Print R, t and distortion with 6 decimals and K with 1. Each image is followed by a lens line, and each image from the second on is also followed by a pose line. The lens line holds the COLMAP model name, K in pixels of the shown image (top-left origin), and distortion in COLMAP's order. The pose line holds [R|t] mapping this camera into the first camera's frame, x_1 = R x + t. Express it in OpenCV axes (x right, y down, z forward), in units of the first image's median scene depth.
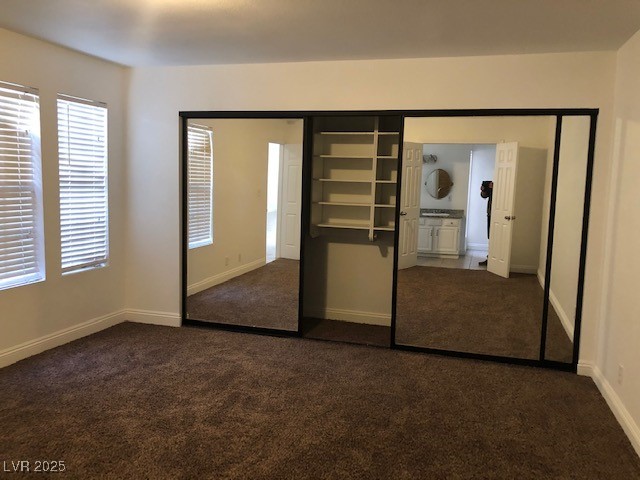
lens RADIAL K [[535.7, 0, 319.8], [0, 535.7, 239.7], [0, 0, 1]] dist [0.032679, -0.036567]
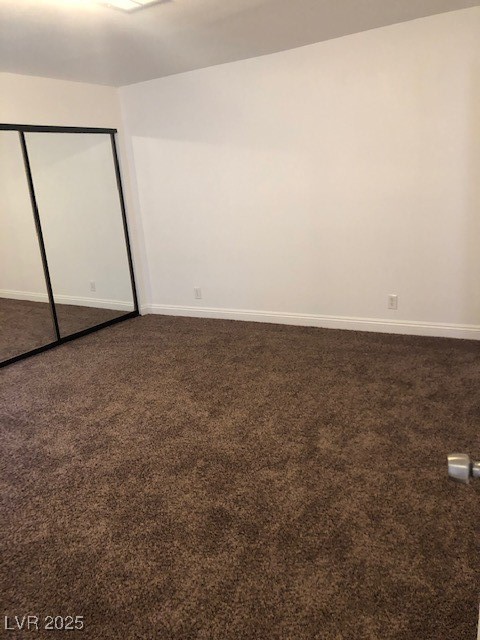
lens RADIAL K [[535.7, 0, 240.0], [0, 535.7, 319.7], [0, 0, 1]] dist [0.032679, -0.036567]
pose [[0.242606, -0.301831, 0.921976, -0.850779], [0.193874, 0.946282, 0.258773, -0.069945], [-0.950555, 0.115967, 0.288091, 0.335974]]
